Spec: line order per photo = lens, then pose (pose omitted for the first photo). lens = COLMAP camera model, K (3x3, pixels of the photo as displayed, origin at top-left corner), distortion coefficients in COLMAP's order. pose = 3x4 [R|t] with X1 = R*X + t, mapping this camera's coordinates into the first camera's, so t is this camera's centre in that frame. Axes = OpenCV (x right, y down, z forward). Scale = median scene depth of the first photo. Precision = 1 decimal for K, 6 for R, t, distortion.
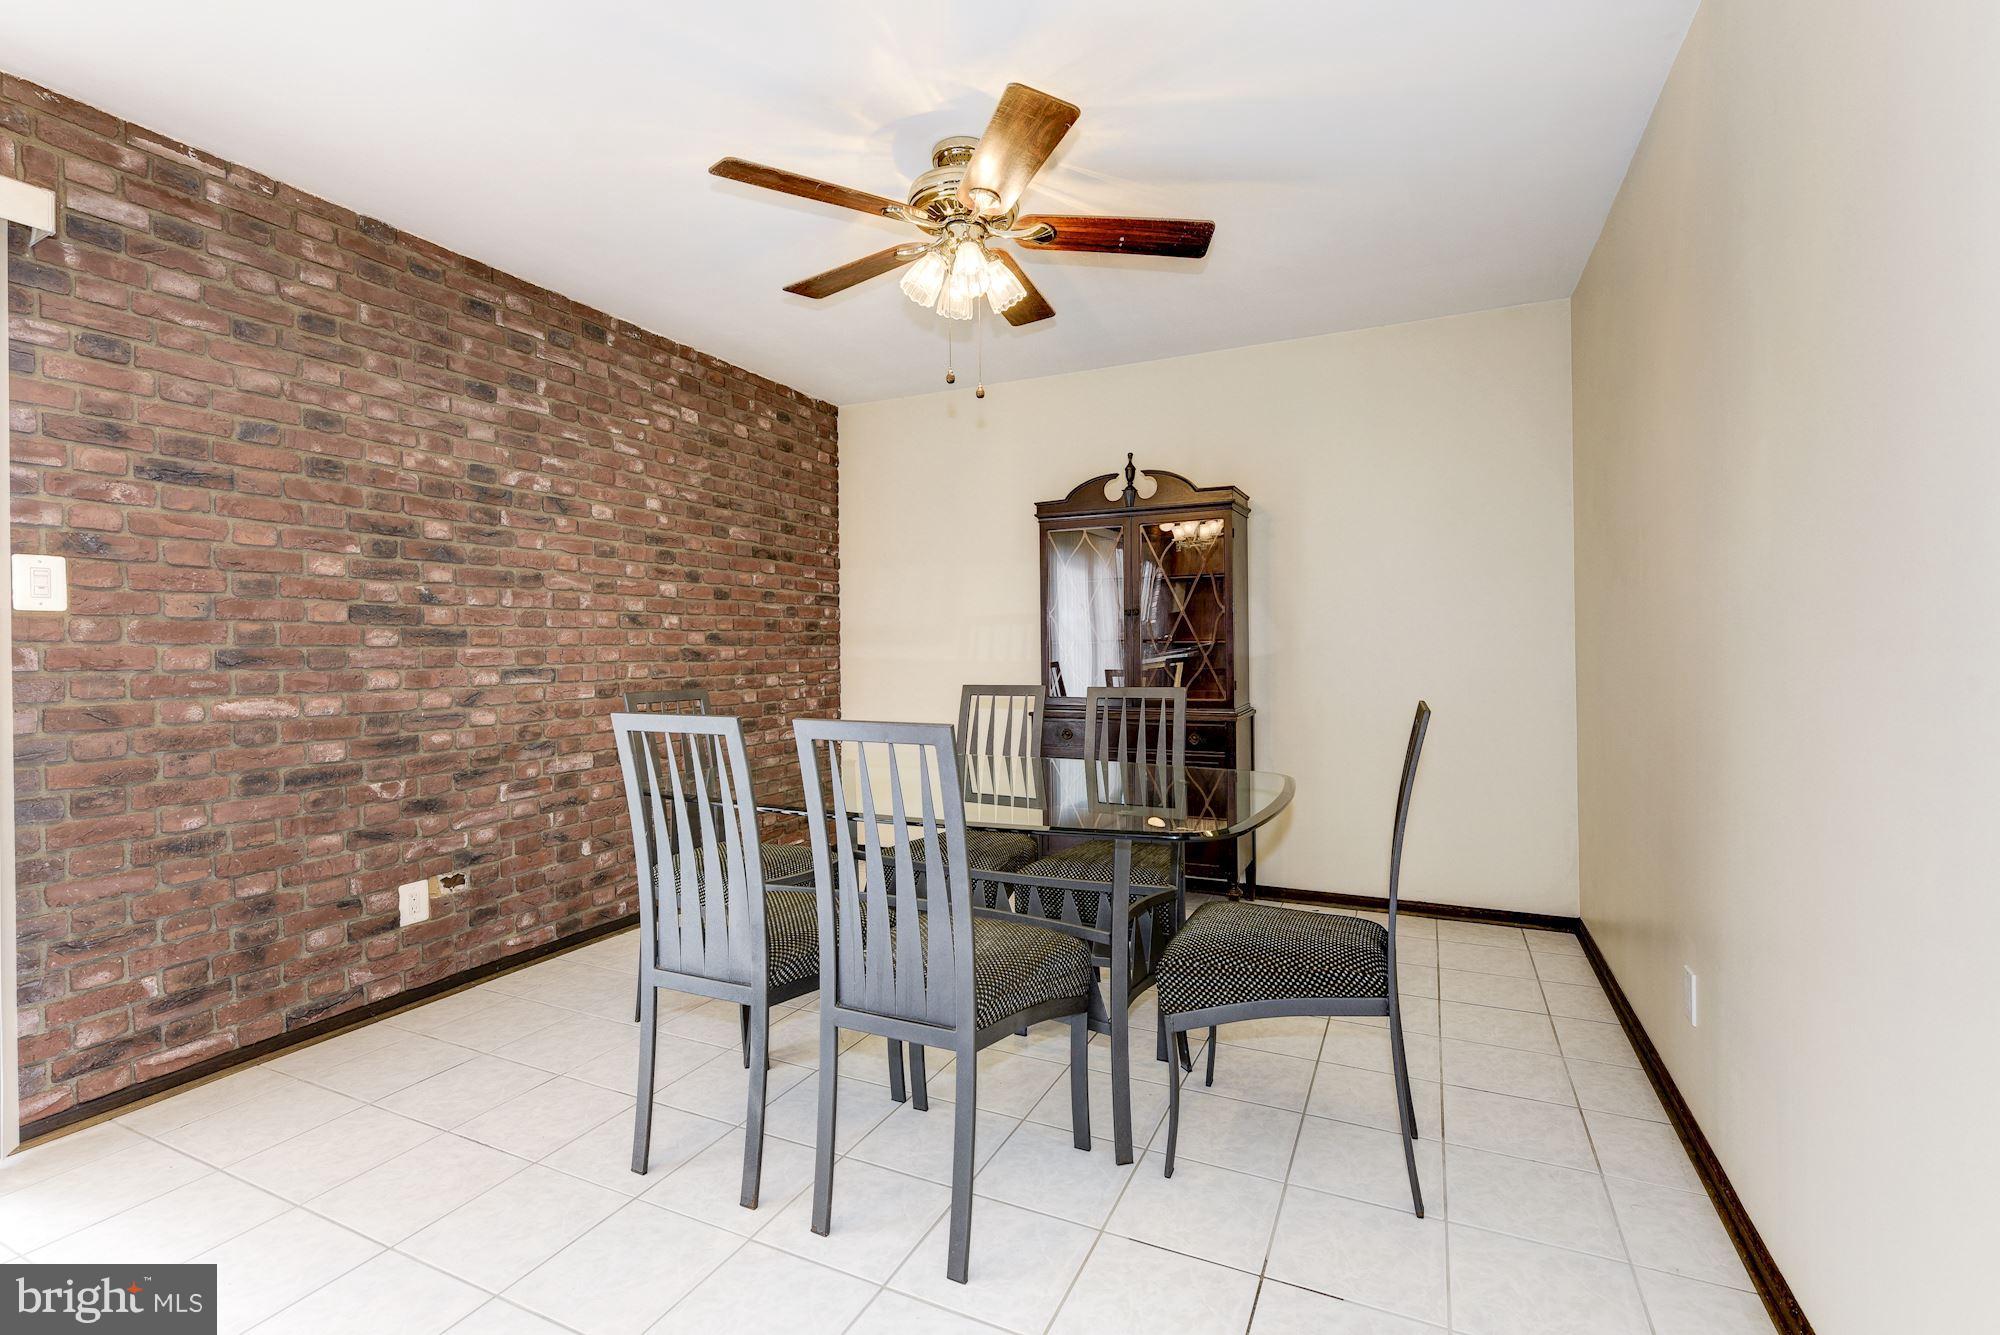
lens RADIAL K [[892.1, 0, 999.6], [0, 892.1, 651.7], [0, 0, 1]] dist [0.004939, -0.002852]
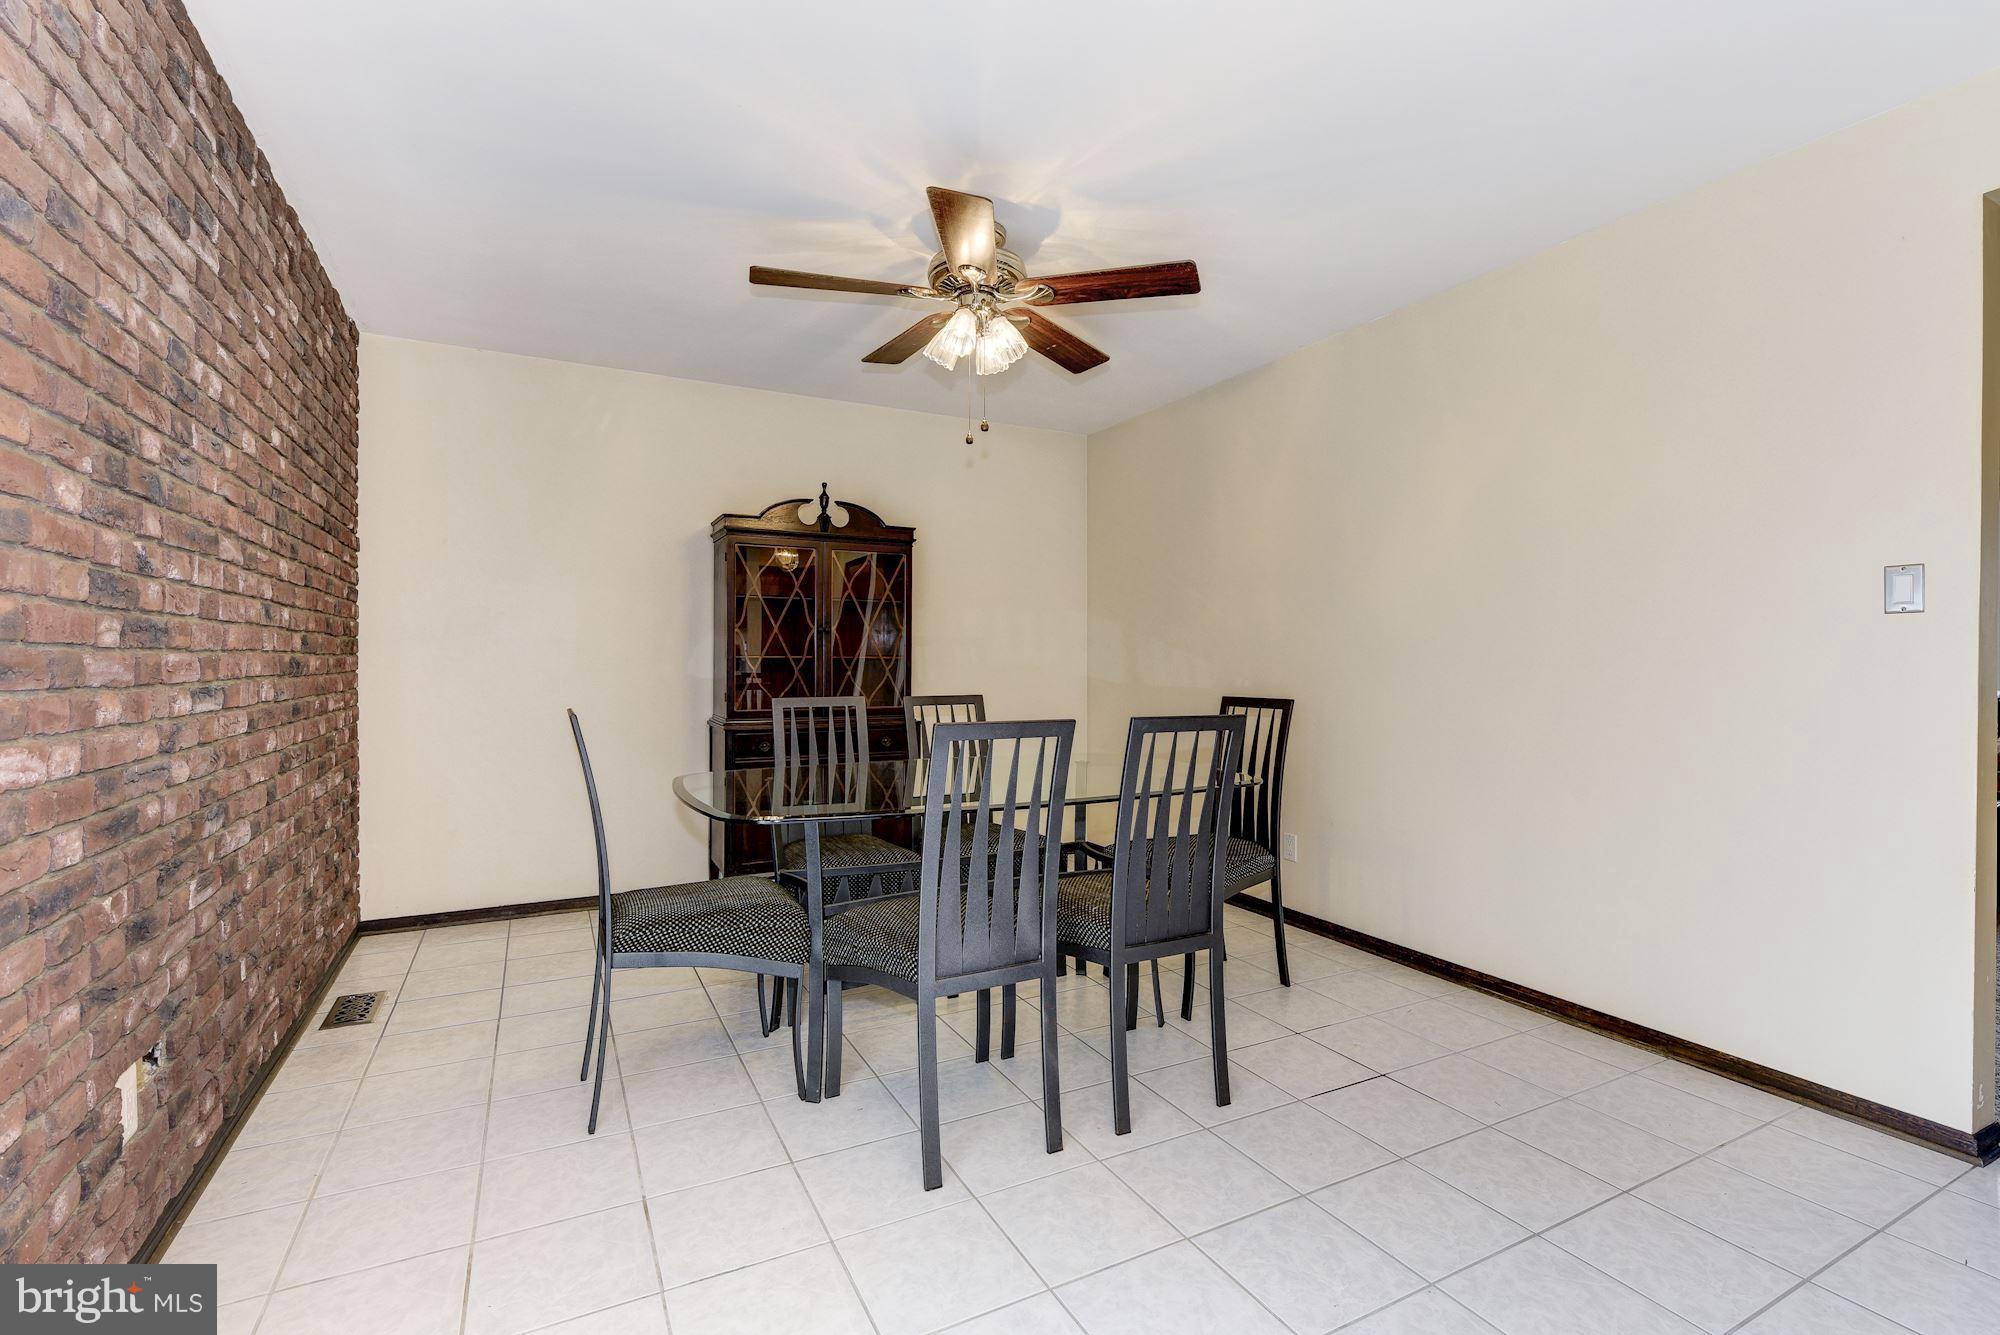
lens RADIAL K [[892.1, 0, 993.5], [0, 892.1, 669.8], [0, 0, 1]] dist [0.004939, -0.002852]
pose [[0.610311, 0.002381, 0.792159, -0.747474], [-0.003445, 0.999994, -0.000351, 0.005503], [-0.792155, -0.002515, 0.610315, 0.222257]]
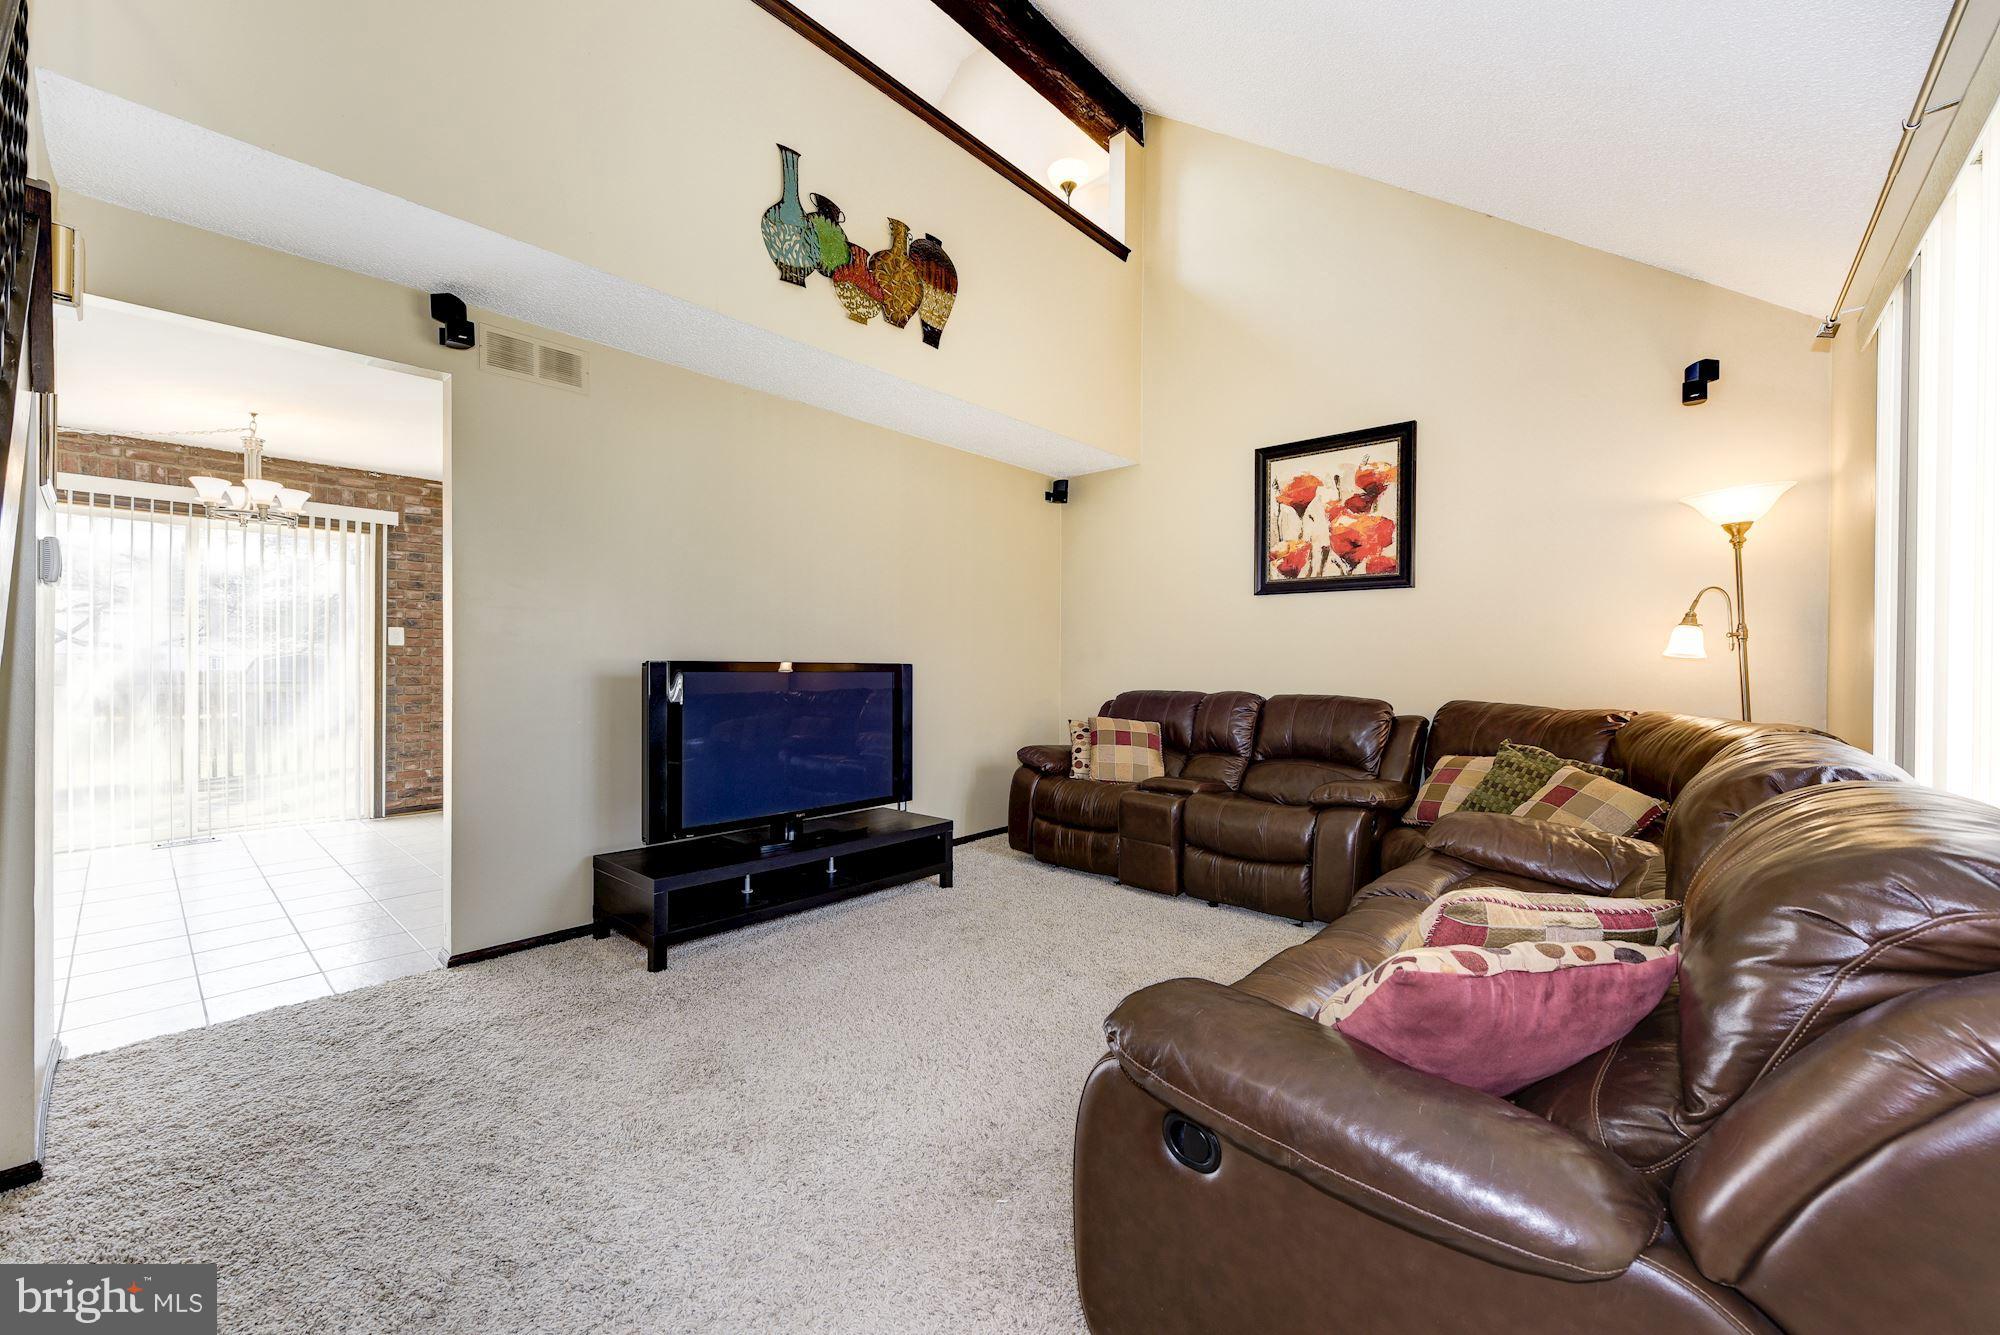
lens RADIAL K [[770.0, 0, 994.2], [0, 770.0, 674.4], [0, 0, 1]] dist [0.006389, -0.001556]
pose [[0.953261, 0.026710, -0.300964, 1.211476], [-0.023012, 0.999610, 0.015827, -0.024671], [0.301269, -0.008162, 0.953504, -0.658164]]
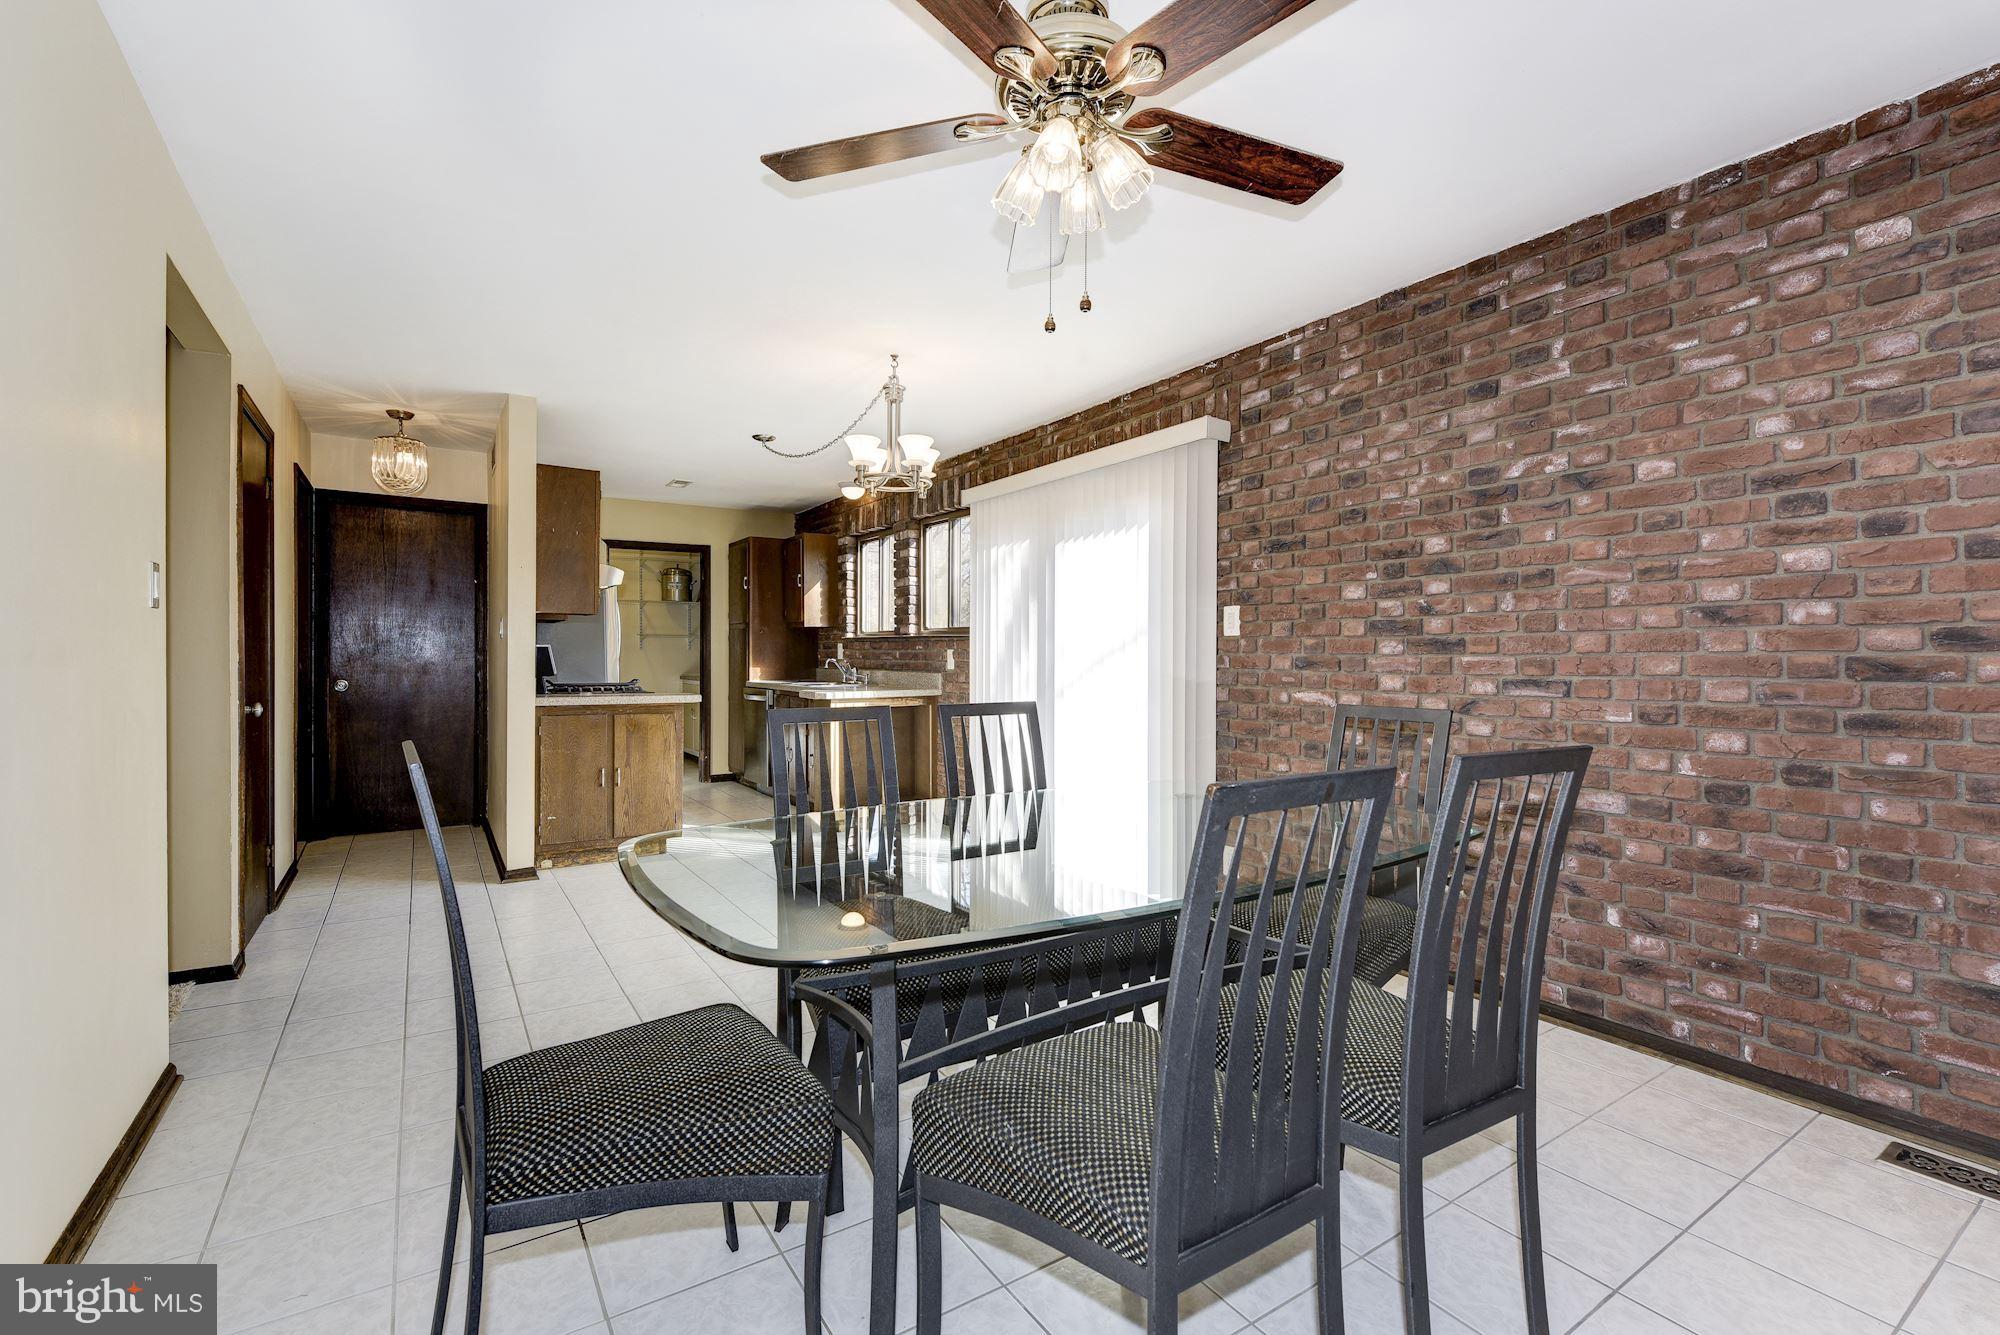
lens RADIAL K [[892.1, 0, 1001.5], [0, 892.1, 672.5], [0, 0, 1]] dist [0.004939, -0.002852]
pose [[-0.519881, 0.017462, -0.854060, 0.544509], [-0.003249, 0.999743, 0.022418, -0.006557], [0.854232, 0.014430, -0.519691, 1.104712]]
